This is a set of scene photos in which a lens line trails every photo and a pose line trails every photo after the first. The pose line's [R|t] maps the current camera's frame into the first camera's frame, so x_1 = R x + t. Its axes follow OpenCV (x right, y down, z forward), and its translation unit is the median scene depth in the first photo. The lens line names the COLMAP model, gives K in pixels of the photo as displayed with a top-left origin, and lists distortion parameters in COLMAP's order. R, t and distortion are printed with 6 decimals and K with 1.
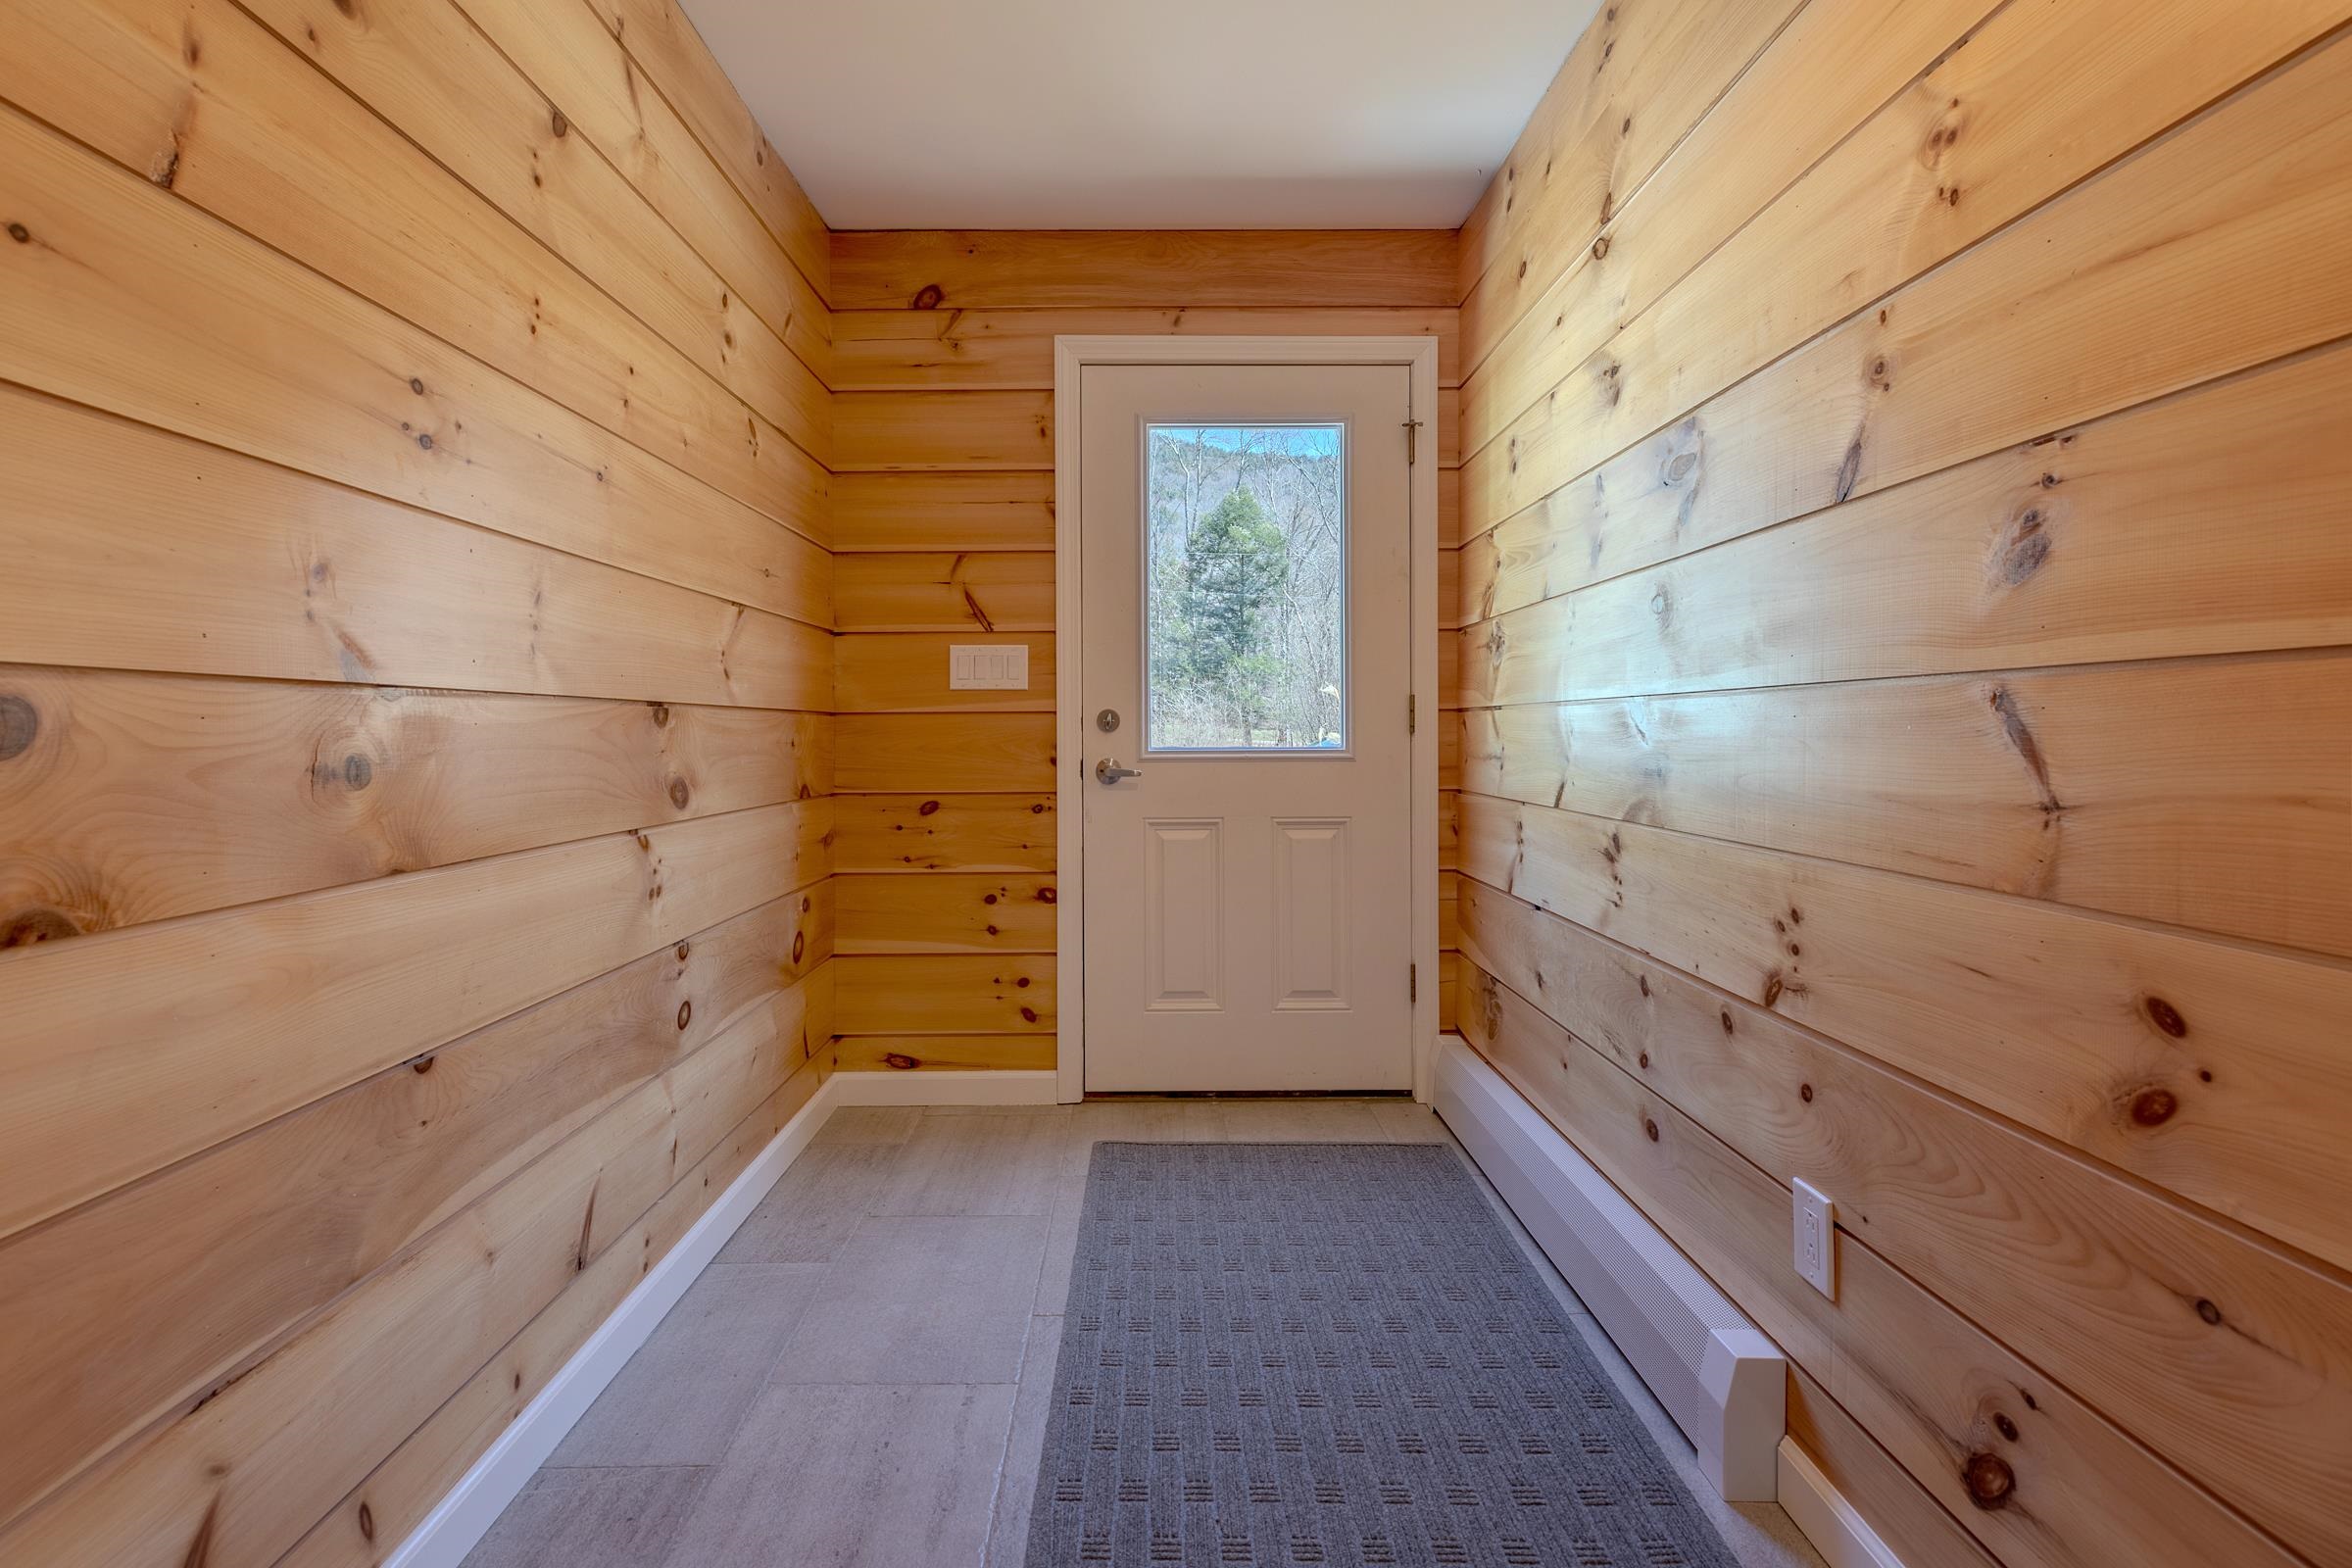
lens RADIAL K [[1121.3, 0, 1143.2], [0, 1121.3, 732.8], [0, 0, 1]] dist [0.008316, -0.000783]
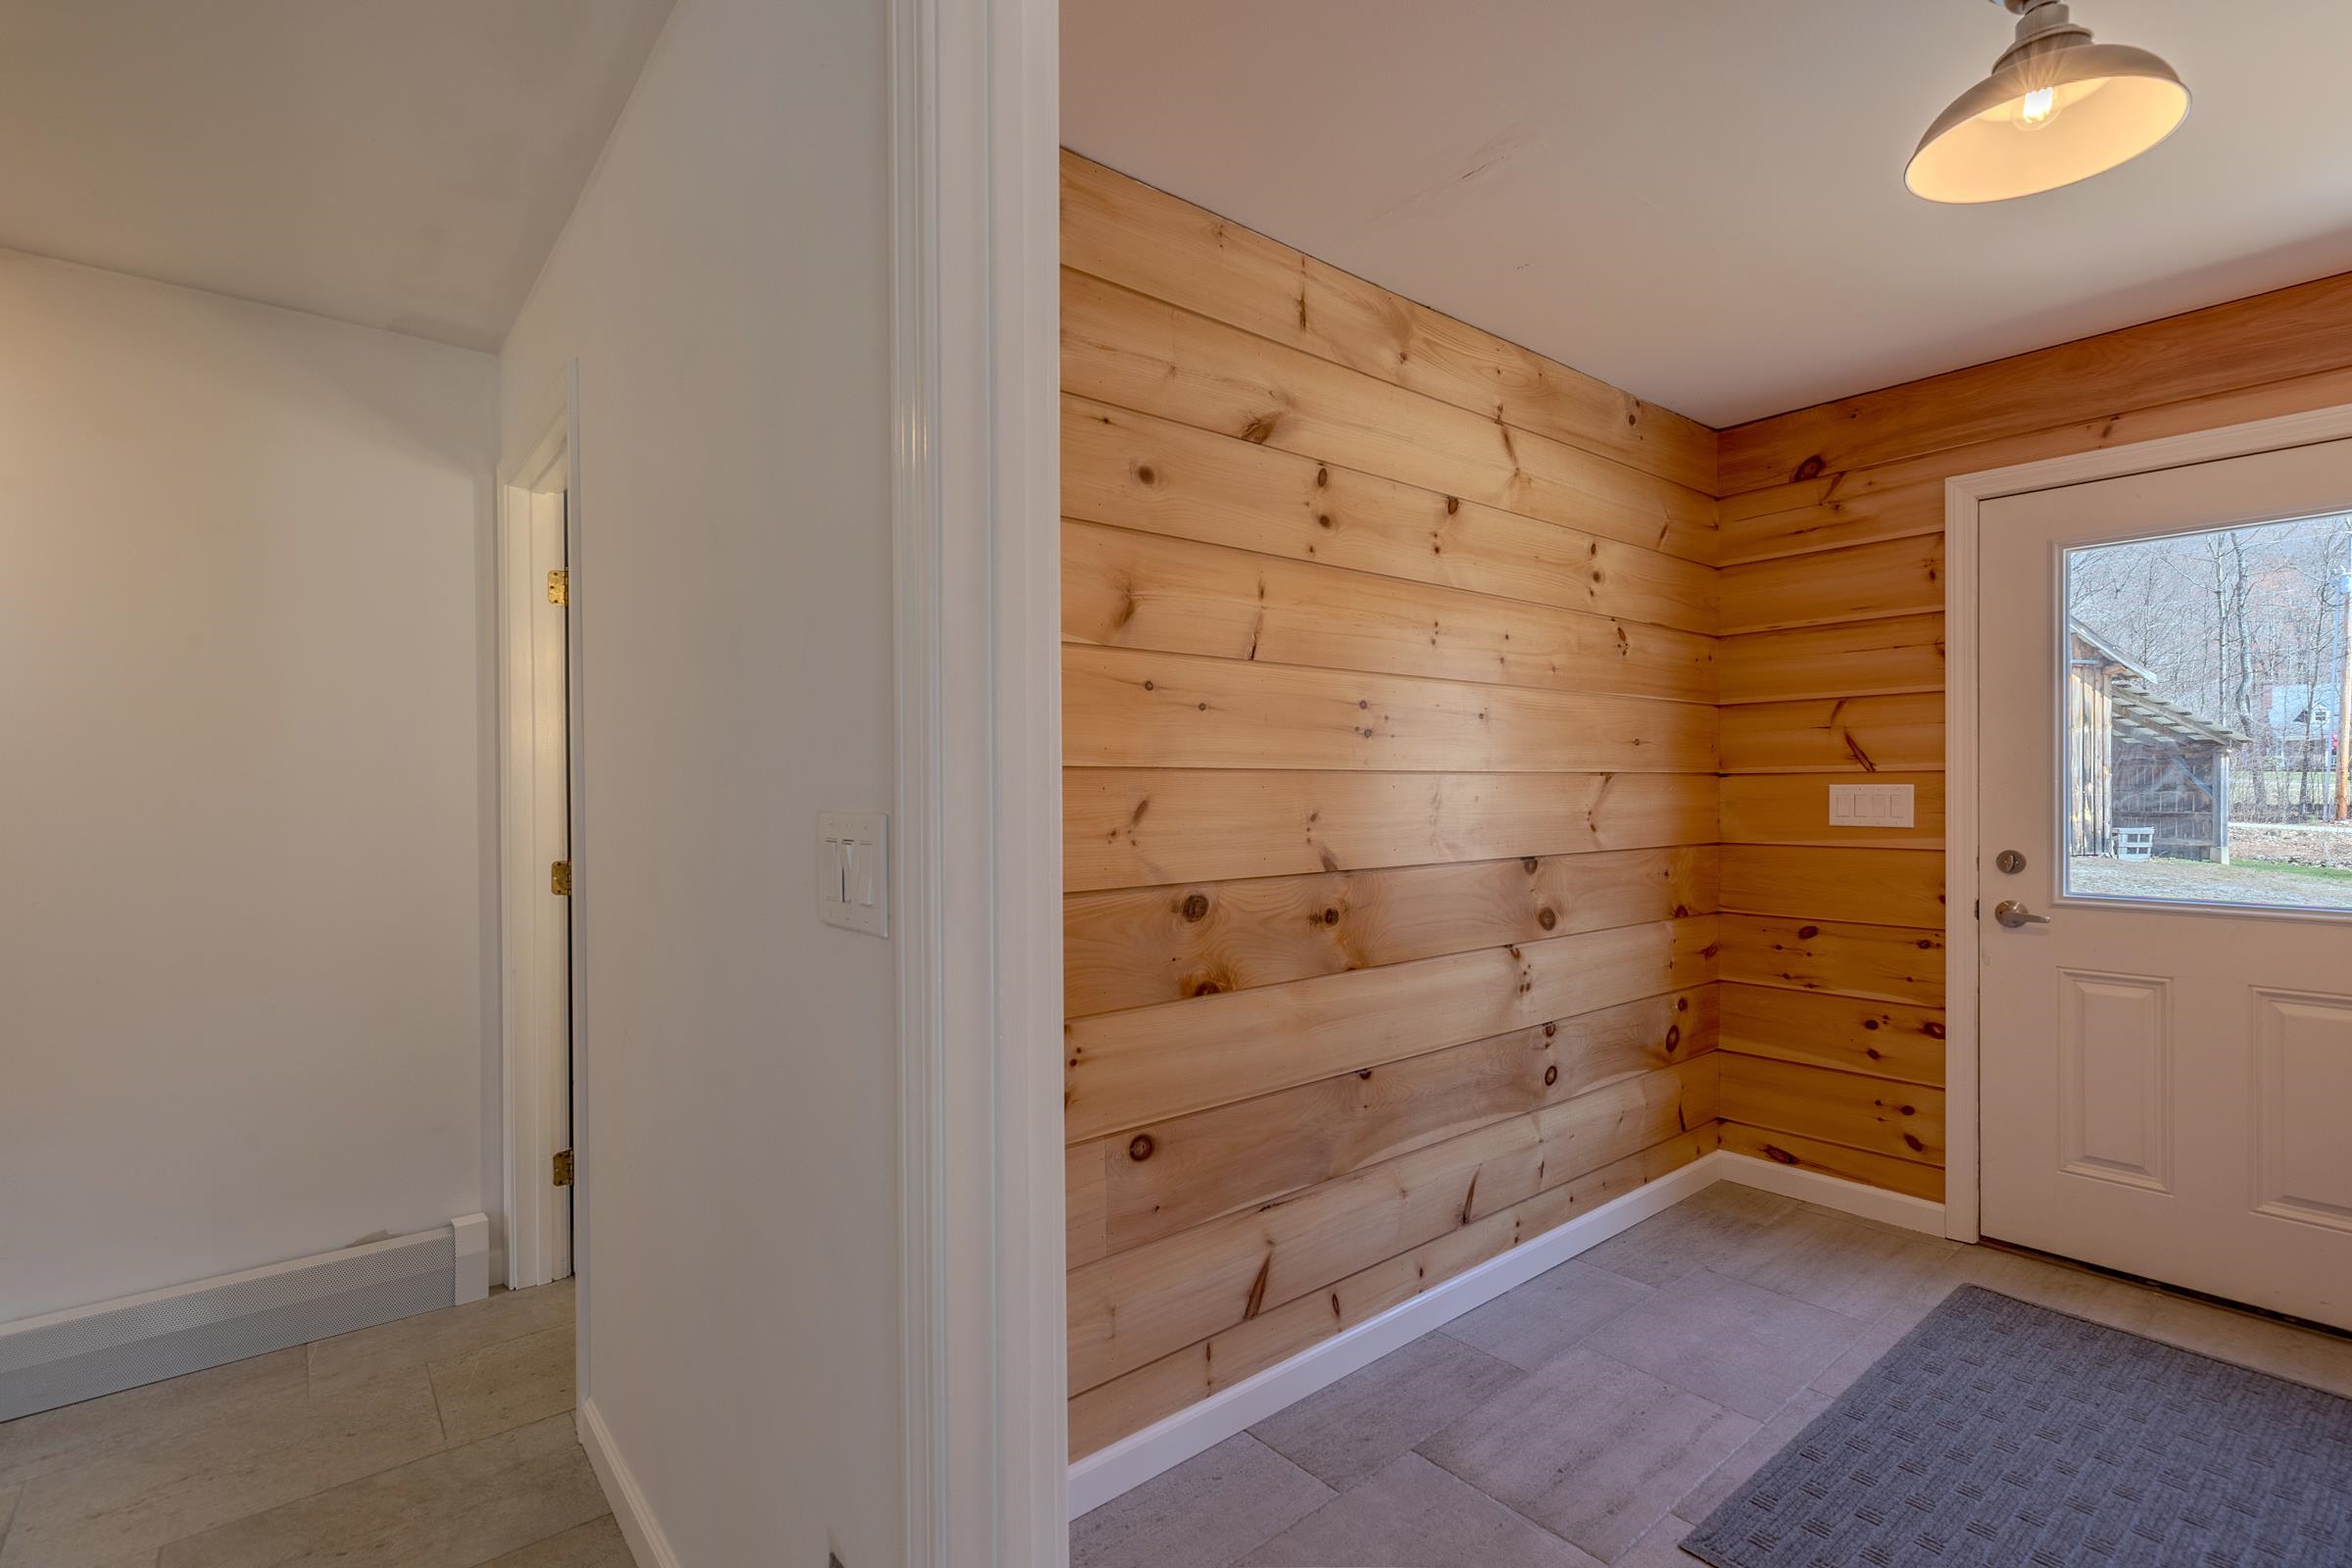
lens RADIAL K [[1085.7, 0, 1176.0], [0, 1085.7, 784.0], [0, 0, 1]] dist [0.014177, 0.000358]
pose [[0.643935, -0.002372, -0.765077, 0.263484], [0.002093, 0.999997, -0.001339, -0.090130], [0.765078, -0.000739, 0.643937, -0.192545]]
